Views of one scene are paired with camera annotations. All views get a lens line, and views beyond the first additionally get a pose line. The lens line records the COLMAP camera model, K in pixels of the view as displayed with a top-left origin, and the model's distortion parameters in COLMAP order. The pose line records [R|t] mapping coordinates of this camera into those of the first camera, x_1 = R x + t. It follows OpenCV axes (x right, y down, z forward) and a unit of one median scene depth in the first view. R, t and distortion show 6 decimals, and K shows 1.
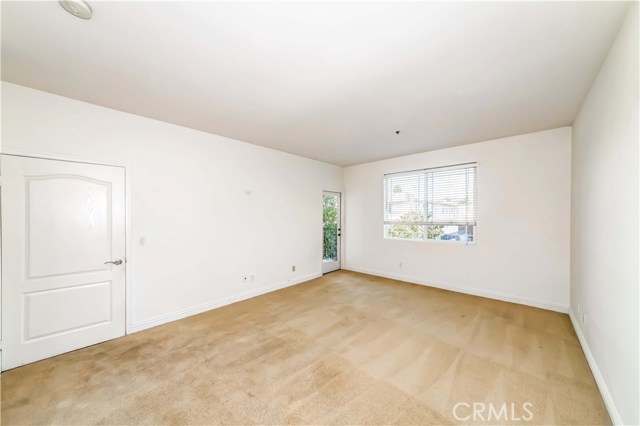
lens RADIAL K [[231.4, 0, 311.5], [0, 231.4, 215.7], [0, 0, 1]] dist [-0.008288, 0.006981]
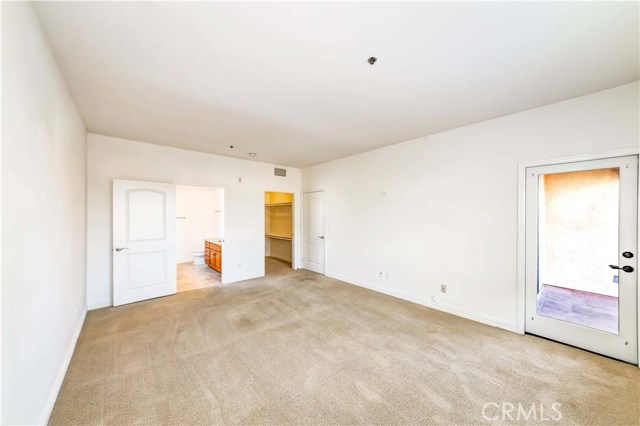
lens RADIAL K [[223.7, 0, 324.0], [0, 223.7, 214.2], [0, 0, 1]] dist [0.000362, 0.000240]
pose [[-0.070741, 0.002701, -0.997491, 1.049746], [-0.007520, 0.999966, 0.003241, -0.008664], [0.997466, 0.007731, -0.070719, 1.087424]]
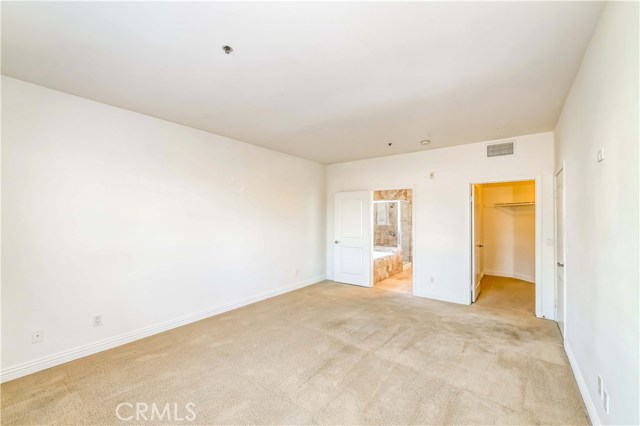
lens RADIAL K [[257.3, 0, 320.0], [0, 257.3, 213.0], [0, 0, 1]] dist [0.000310, 0.003024]
pose [[-0.992771, 0.004831, -0.119923, 0.282538], [0.005858, 0.999949, -0.008214, -0.013111], [0.119877, -0.008858, -0.992749, 1.843940]]
